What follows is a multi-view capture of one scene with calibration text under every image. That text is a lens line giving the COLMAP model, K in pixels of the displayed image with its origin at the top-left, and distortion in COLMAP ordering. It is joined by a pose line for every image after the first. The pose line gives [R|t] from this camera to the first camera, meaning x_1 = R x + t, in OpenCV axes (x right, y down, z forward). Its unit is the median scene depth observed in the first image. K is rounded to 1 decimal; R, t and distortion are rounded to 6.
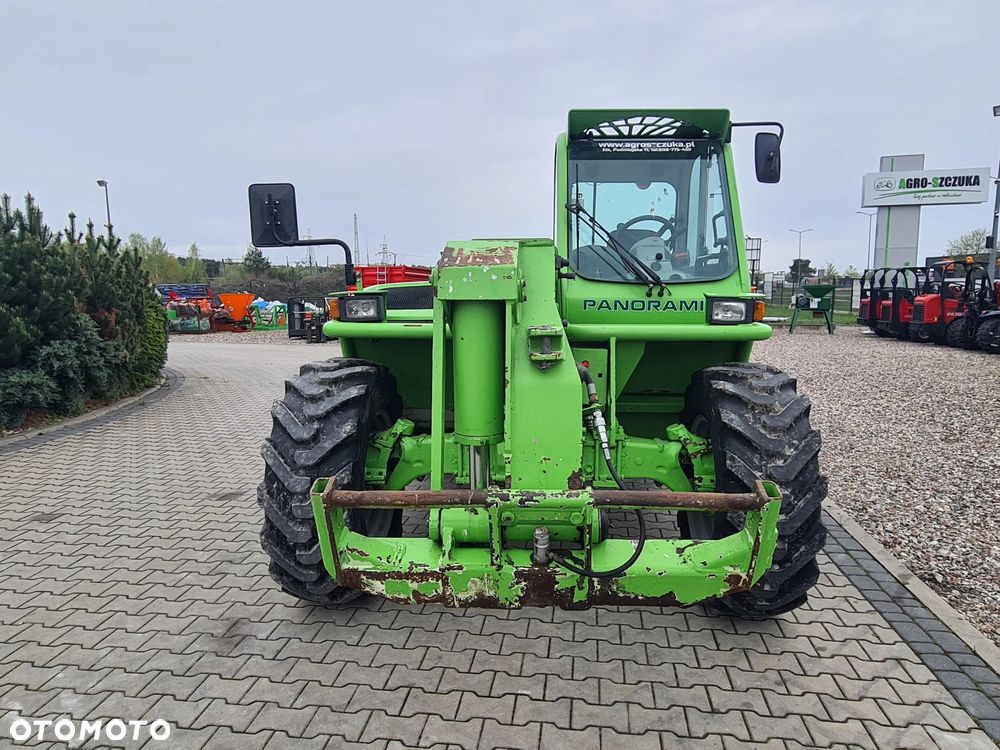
lens RADIAL K [[669.1, 0, 513.2], [0, 669.1, 376.6], [0, 0, 1]] dist [-0.001820, -0.000691]
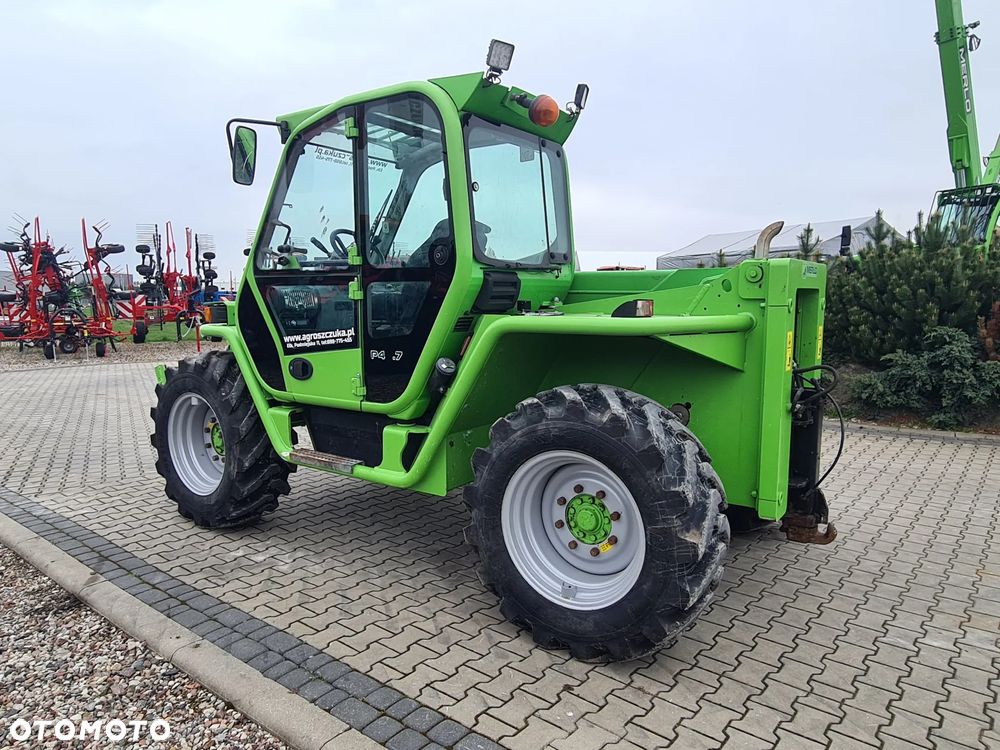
lens RADIAL K [[677.3, 0, 508.0], [0, 677.3, 376.4], [0, 0, 1]] dist [-0.003280, 0.000722]
pose [[-0.529949, 0.096561, -0.842514, 1.068965], [-0.117539, 0.975543, 0.185740, -0.265242], [0.839845, 0.197461, -0.505638, 1.954509]]
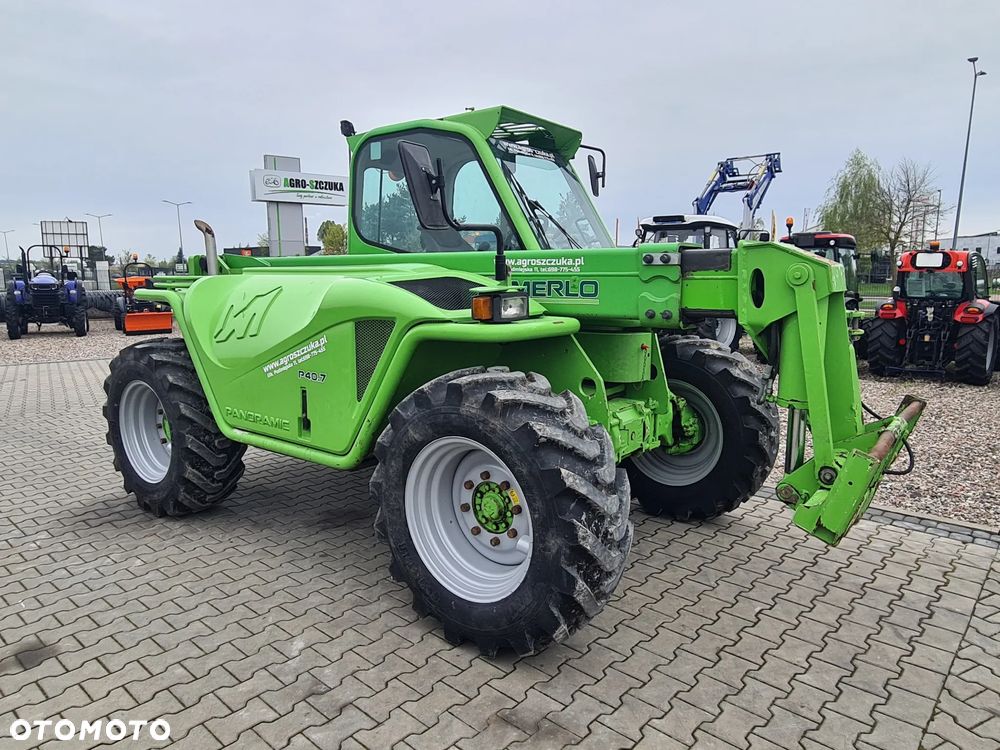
lens RADIAL K [[669.1, 0, 513.2], [0, 669.1, 376.6], [0, 0, 1]] dist [-0.001820, -0.000691]
pose [[0.566695, -0.125540, 0.814307, -0.833937], [0.112597, 0.990852, 0.074399, -0.067768], [-0.816198, 0.049527, 0.575646, 0.445234]]
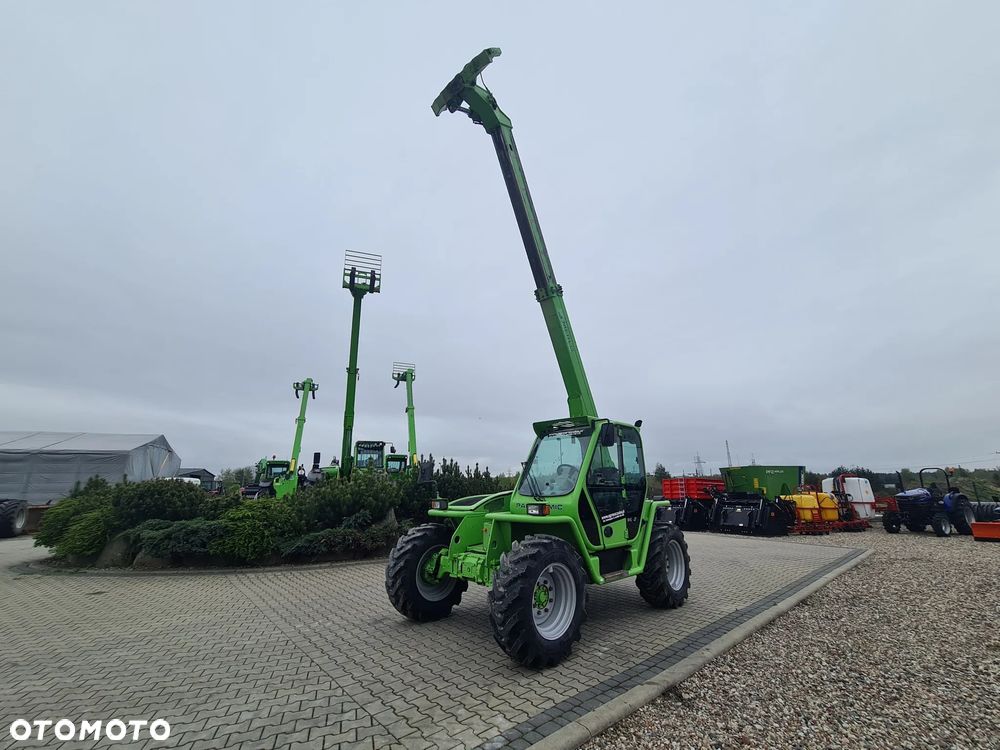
lens RADIAL K [[406.9, 0, 509.7], [0, 406.9, 380.4], [0, 0, 1]] dist [-0.001358, -0.000179]
pose [[0.745180, -0.176394, -0.643111, 1.076541], [-0.086028, 0.930896, -0.355010, -0.006315], [0.661291, 0.319871, 0.678510, -0.133812]]
